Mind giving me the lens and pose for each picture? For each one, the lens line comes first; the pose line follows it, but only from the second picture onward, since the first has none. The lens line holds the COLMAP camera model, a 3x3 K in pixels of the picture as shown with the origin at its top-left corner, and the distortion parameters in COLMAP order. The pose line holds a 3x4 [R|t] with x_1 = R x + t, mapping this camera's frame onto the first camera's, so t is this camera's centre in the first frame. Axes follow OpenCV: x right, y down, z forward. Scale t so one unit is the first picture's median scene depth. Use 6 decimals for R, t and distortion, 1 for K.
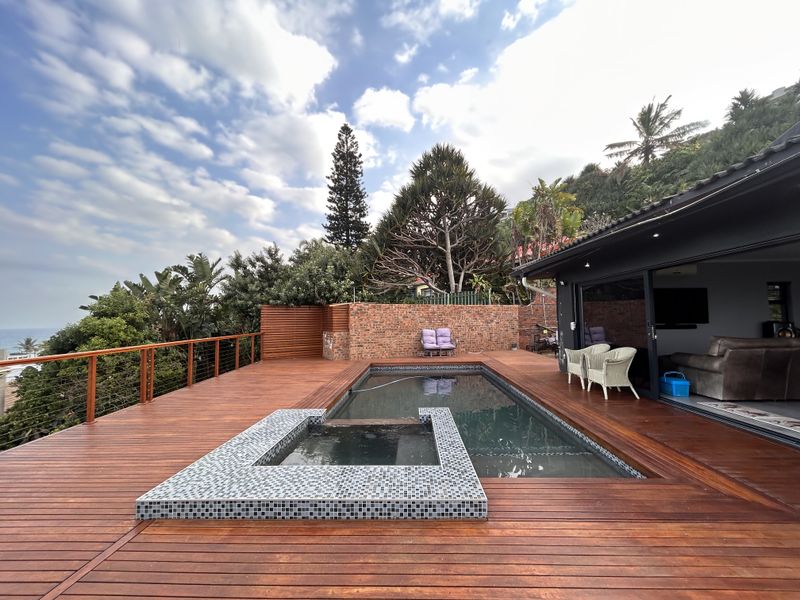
lens RADIAL K [[322.9, 0, 401.2], [0, 322.9, 300.7], [0, 0, 1]] dist [0.001474, 0.000098]
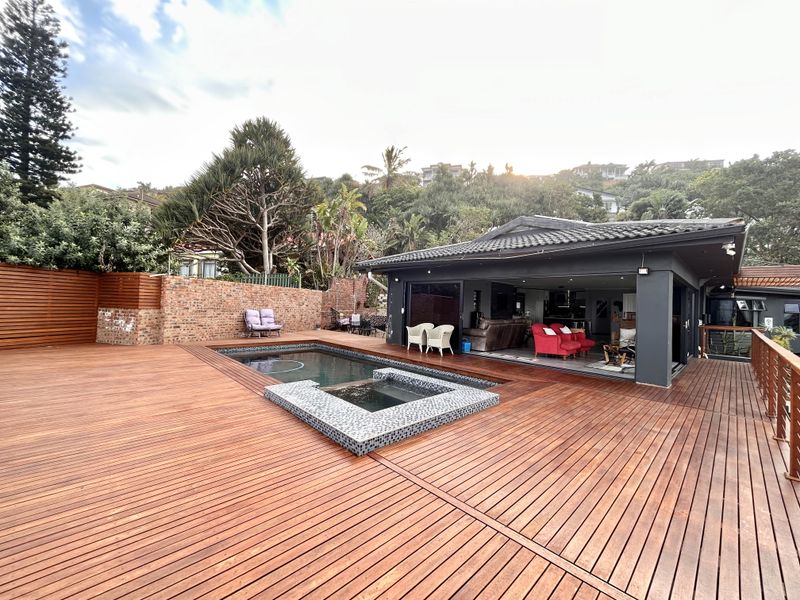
lens RADIAL K [[322.9, 0, 401.0], [0, 322.9, 300.2], [0, 0, 1]] dist [0.001474, 0.000098]
pose [[0.694167, 0.051004, 0.718005, -0.306223], [-0.088483, 0.995968, 0.014796, 0.006381], [-0.714355, -0.073802, 0.695881, 0.009080]]
